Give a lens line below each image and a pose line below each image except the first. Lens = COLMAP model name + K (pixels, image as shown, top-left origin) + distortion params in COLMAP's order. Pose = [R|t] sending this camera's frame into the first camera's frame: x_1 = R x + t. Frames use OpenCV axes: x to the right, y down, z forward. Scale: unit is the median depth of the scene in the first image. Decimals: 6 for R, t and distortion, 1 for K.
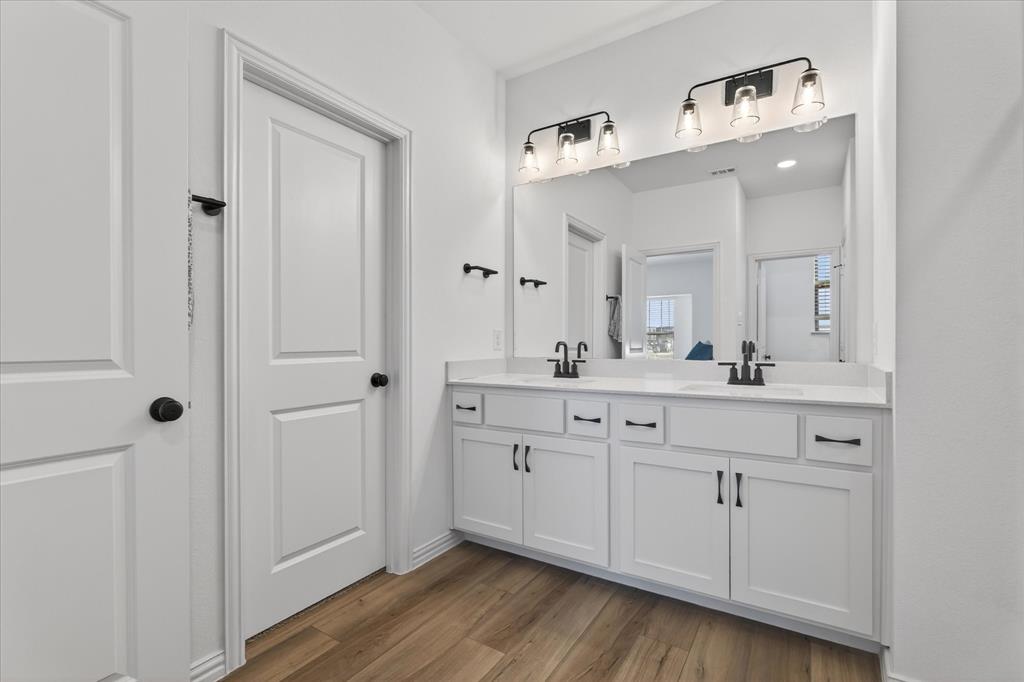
lens RADIAL K [[461.3, 0, 512.0], [0, 461.3, 341.0], [0, 0, 1]] dist [-0.036968, -0.000038]
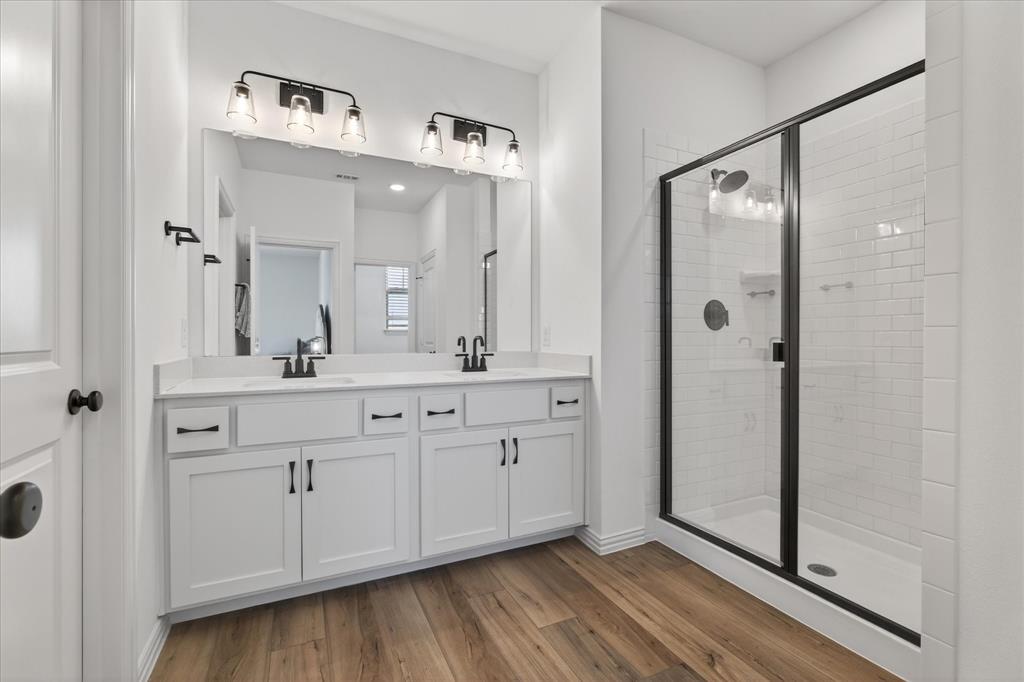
lens RADIAL K [[434.5, 0, 512.0], [0, 434.5, 341.0], [0, 0, 1]] dist [-0.033536, 0.000134]
pose [[0.519863, -0.002161, 0.854247, -0.410979], [-0.007565, 0.999946, 0.007134, 0.002853], [-0.854216, -0.010171, 0.519819, 0.264202]]
